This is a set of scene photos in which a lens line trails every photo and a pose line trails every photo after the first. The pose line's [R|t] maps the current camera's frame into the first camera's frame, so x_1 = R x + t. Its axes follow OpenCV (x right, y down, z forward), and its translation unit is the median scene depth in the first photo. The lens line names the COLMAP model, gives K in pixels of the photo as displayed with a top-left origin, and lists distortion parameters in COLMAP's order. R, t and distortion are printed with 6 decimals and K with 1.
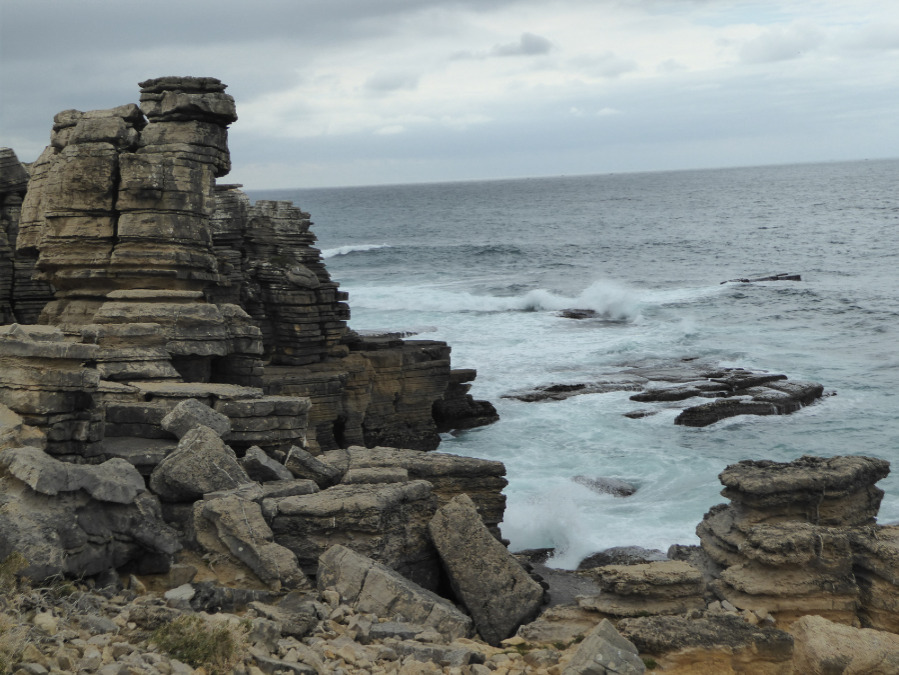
lens RADIAL K [[1221.1, 0, 448.2], [0, 1221.1, 339.8], [0, 0, 1]] dist [0.140702, 0.000000]
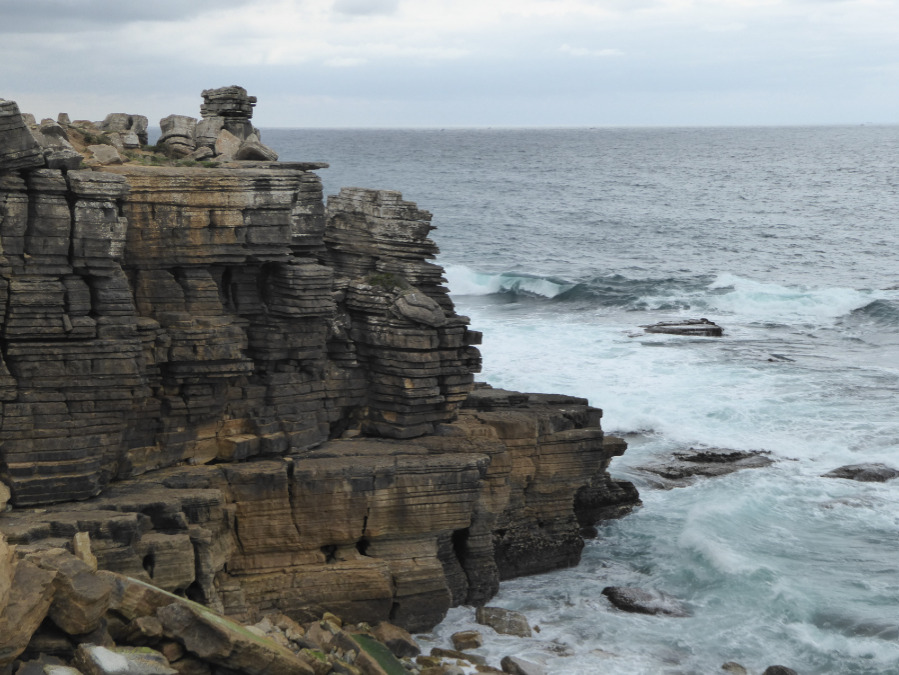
lens RADIAL K [[1478.9, 0, 450.8], [0, 1478.9, 335.5], [0, 0, 1]] dist [0.168847, 0.000000]
pose [[0.996879, 0.038164, 0.069103, -0.154841], [-0.039084, 0.999164, 0.012009, -0.046113], [-0.068587, -0.014673, 0.997537, 0.193064]]
